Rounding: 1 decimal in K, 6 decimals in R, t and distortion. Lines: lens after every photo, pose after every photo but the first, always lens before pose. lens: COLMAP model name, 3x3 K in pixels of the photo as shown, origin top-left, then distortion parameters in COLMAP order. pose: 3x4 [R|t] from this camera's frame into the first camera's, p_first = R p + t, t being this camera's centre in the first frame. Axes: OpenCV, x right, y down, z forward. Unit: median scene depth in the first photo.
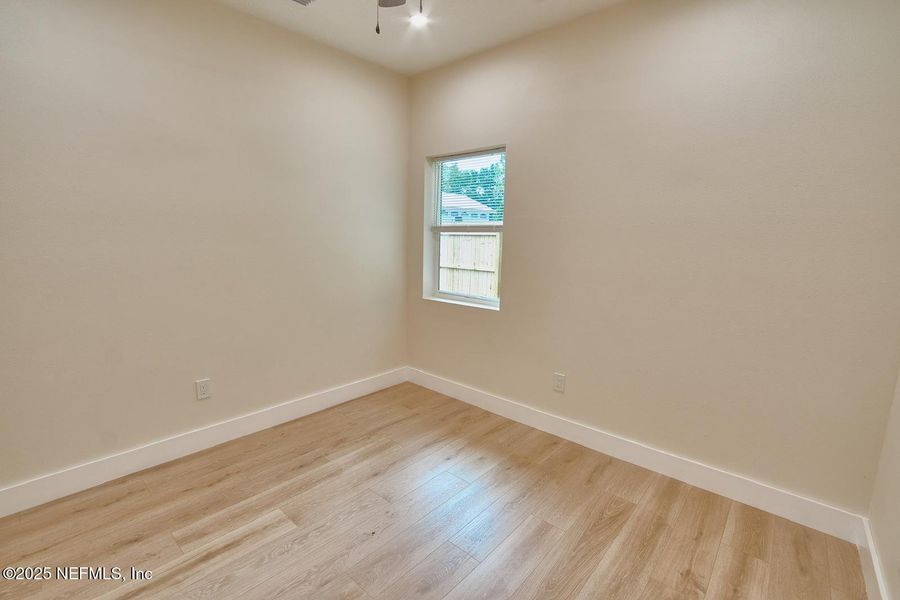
lens RADIAL K [[407.0, 0, 460.5], [0, 407.0, 296.8], [0, 0, 1]] dist [-0.018276, -0.000013]
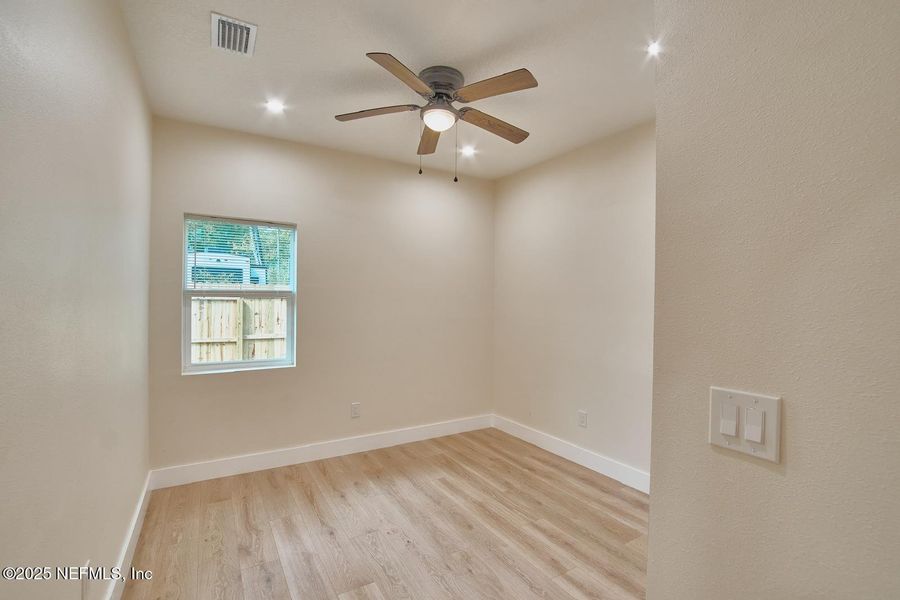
lens RADIAL K [[401.0, 0, 445.8], [0, 401.0, 300.0], [0, 0, 1]] dist [-0.030069, 0.000323]
pose [[0.301346, -0.018726, 0.953331, -0.970693], [0.133252, 0.990823, -0.022658, -0.081412], [-0.944158, 0.133862, 0.301076, 0.308652]]
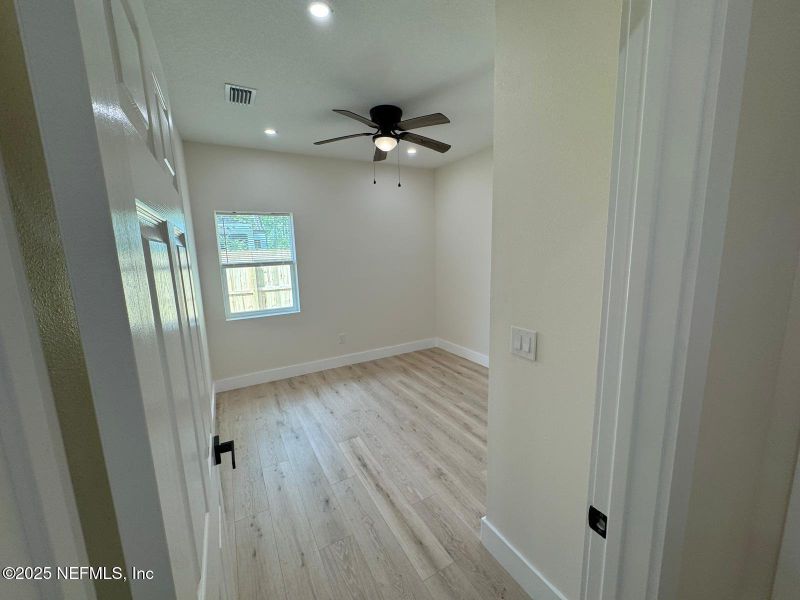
lens RADIAL K [[318.5, 0, 400.0], [0, 318.5, 300.0], [0, 0, 1]] dist [0.001168, 0.000051]
pose [[0.327016, -0.179225, 0.927868, -1.148728], [0.169849, 0.977010, 0.128855, -0.132850], [-0.929630, 0.115460, 0.349939, 0.192100]]
